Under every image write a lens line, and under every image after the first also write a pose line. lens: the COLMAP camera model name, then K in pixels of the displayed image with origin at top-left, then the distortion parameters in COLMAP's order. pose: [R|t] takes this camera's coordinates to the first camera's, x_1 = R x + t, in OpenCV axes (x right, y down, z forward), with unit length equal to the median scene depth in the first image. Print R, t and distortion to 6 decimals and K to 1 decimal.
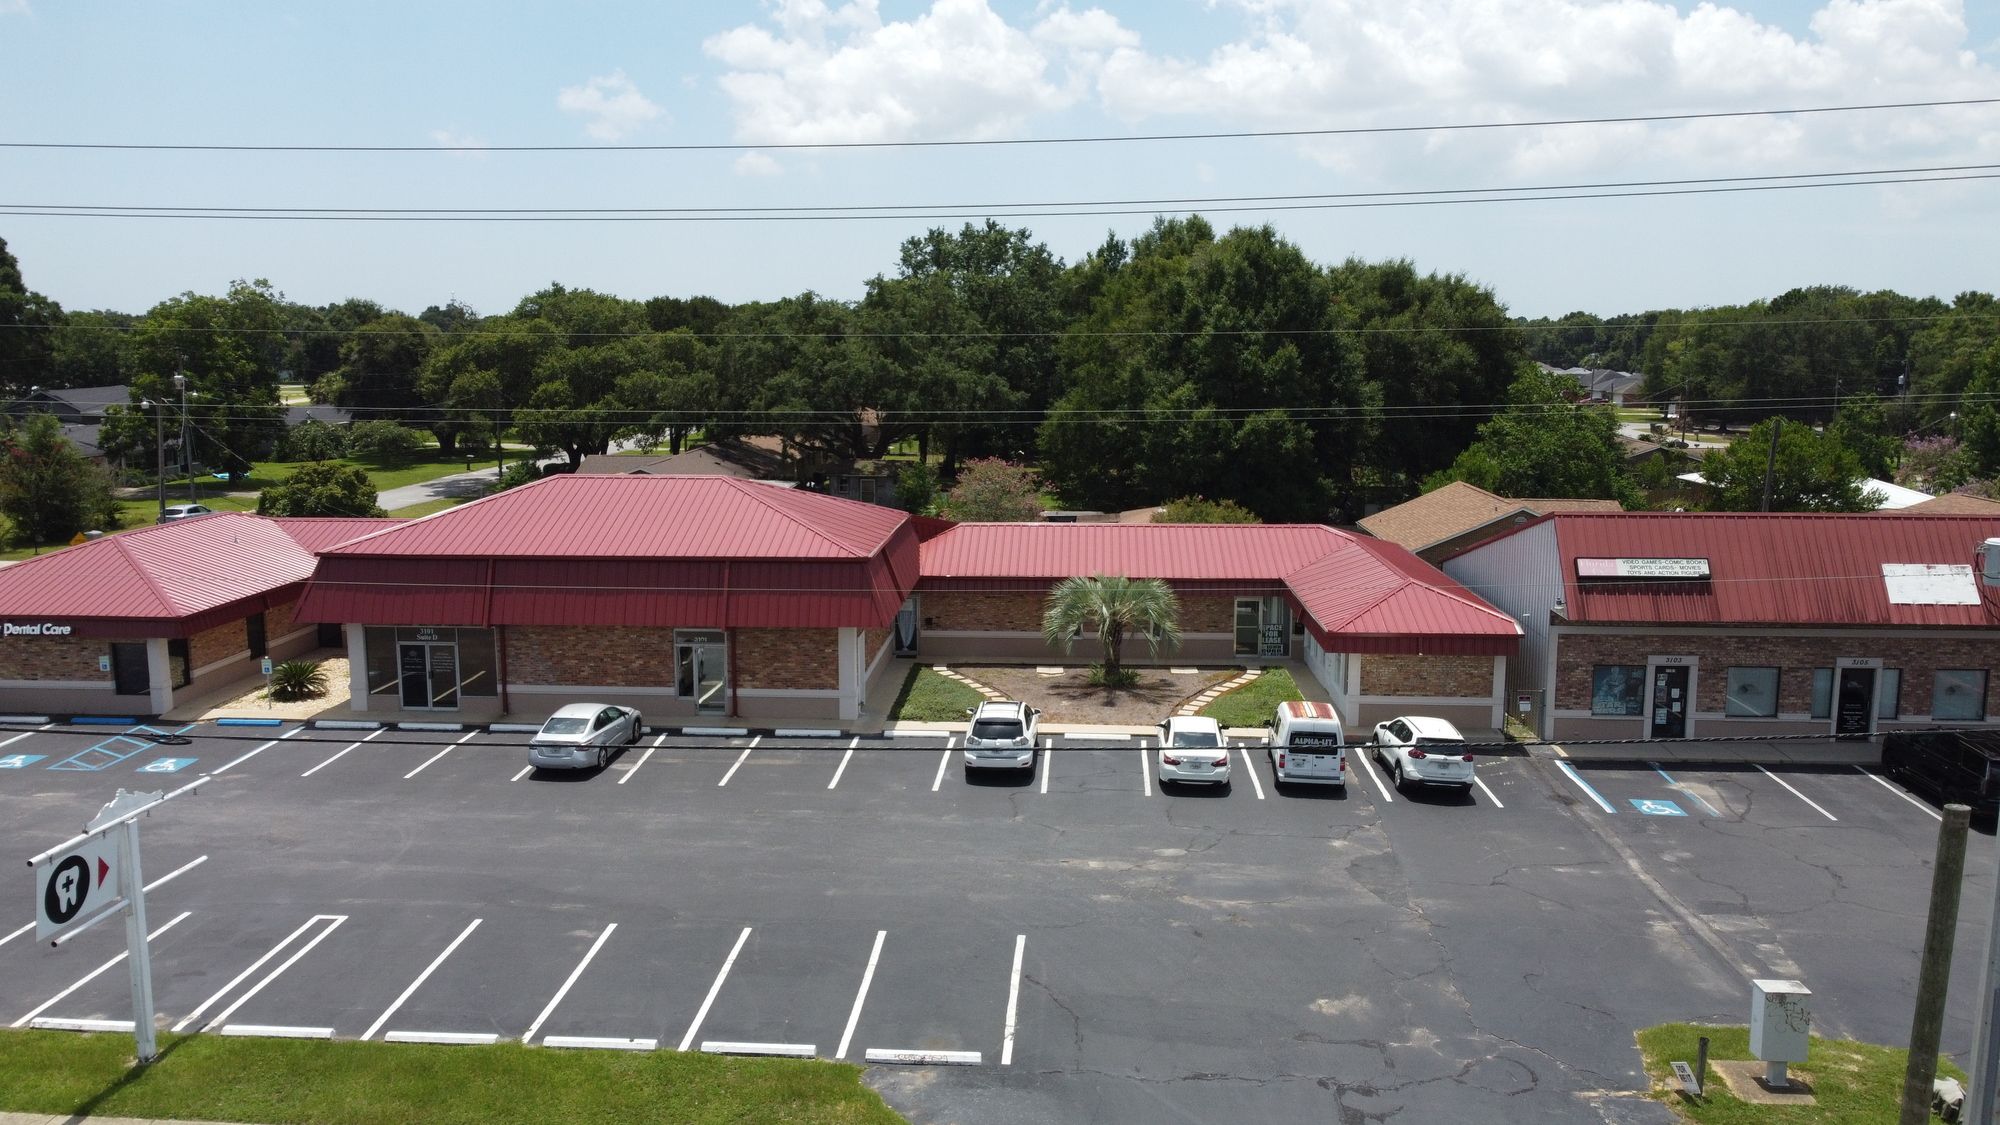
lens RADIAL K [[1528.0, 0, 997.4], [0, 1528.0, 565.8], [0, 0, 1]] dist [0.002300, -0.007611]
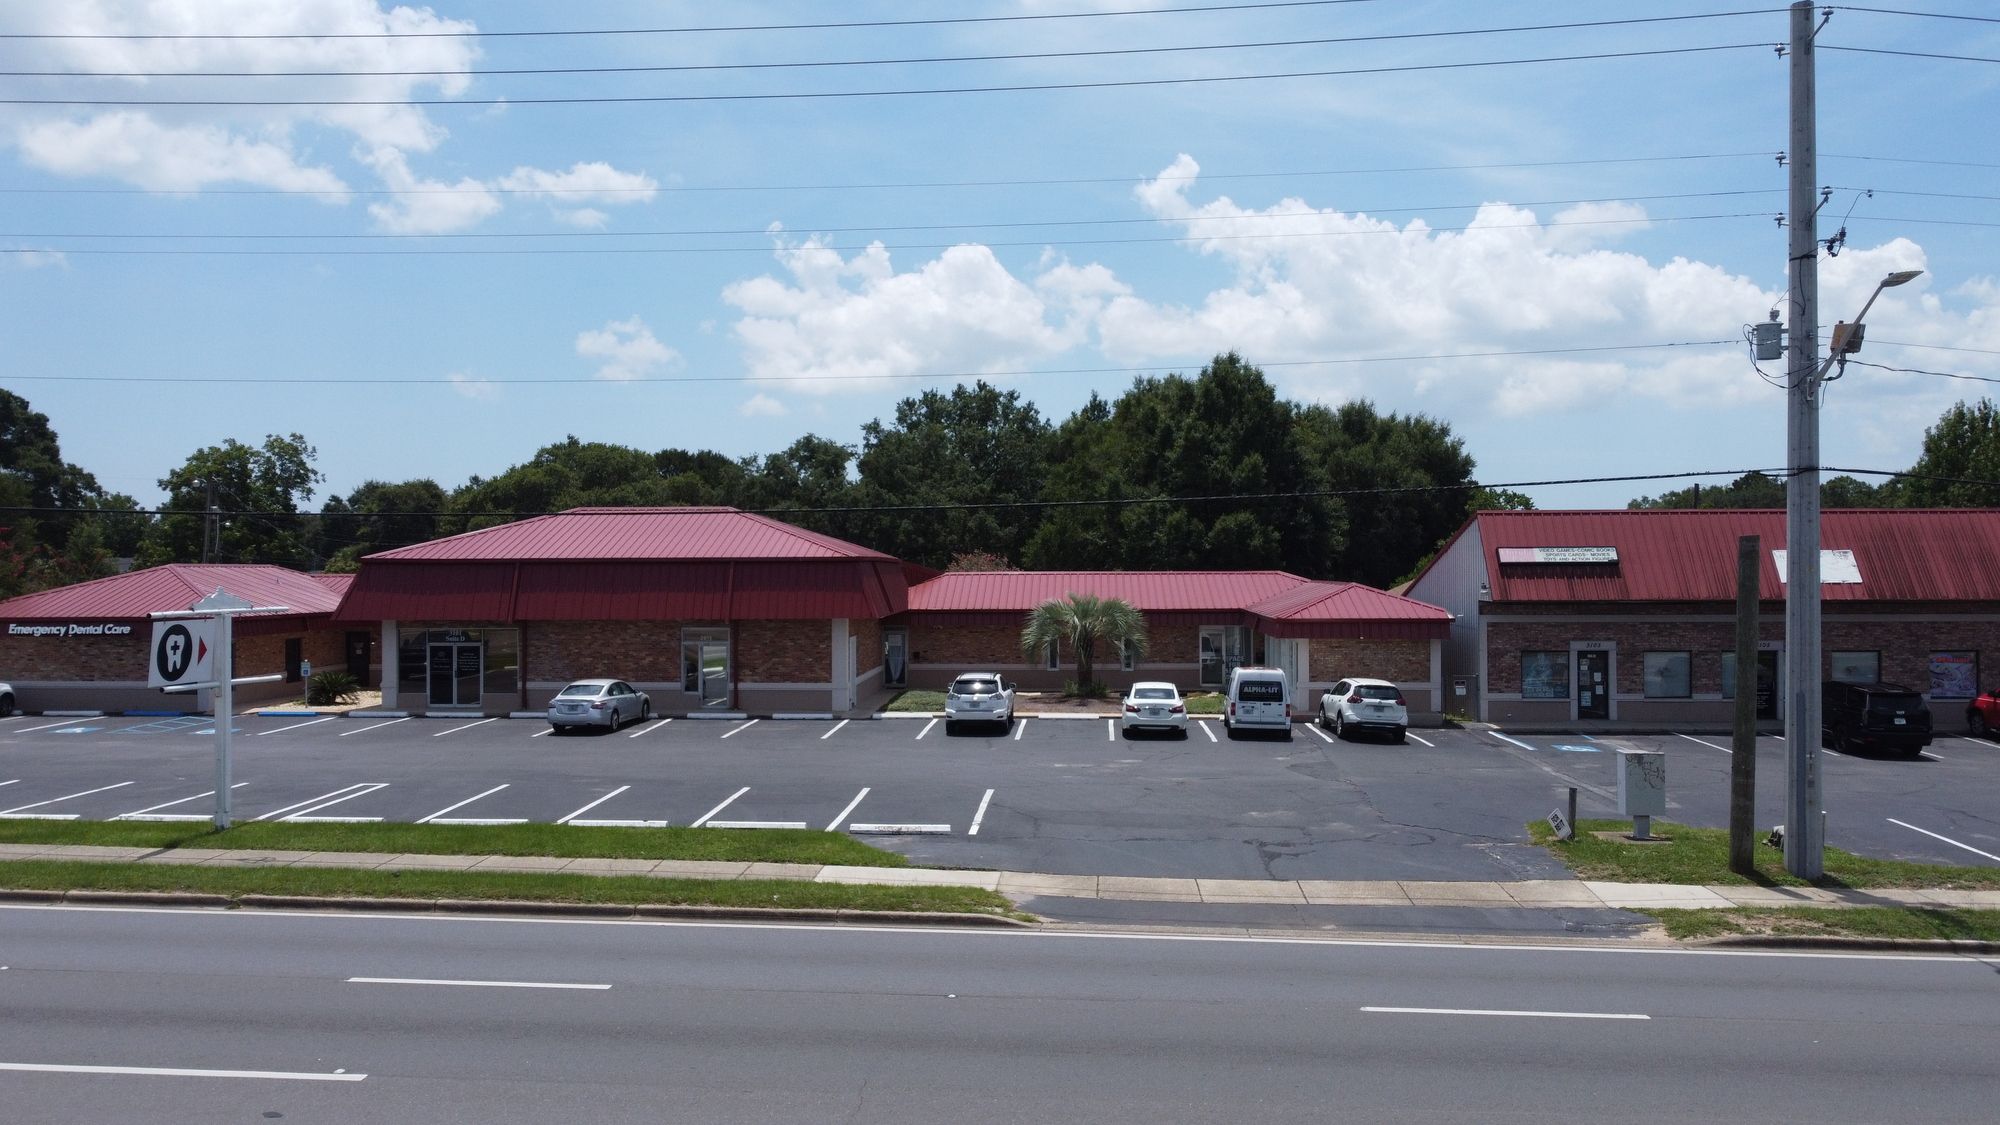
lens RADIAL K [[1528.0, 0, 996.7], [0, 1528.0, 558.4], [0, 0, 1]] dist [0.002300, -0.007611]
pose [[0.999994, -0.003101, 0.001462, 0.012498], [0.003292, 0.987695, -0.156356, 0.164513], [-0.000959, 0.156360, 0.987700, -0.089476]]
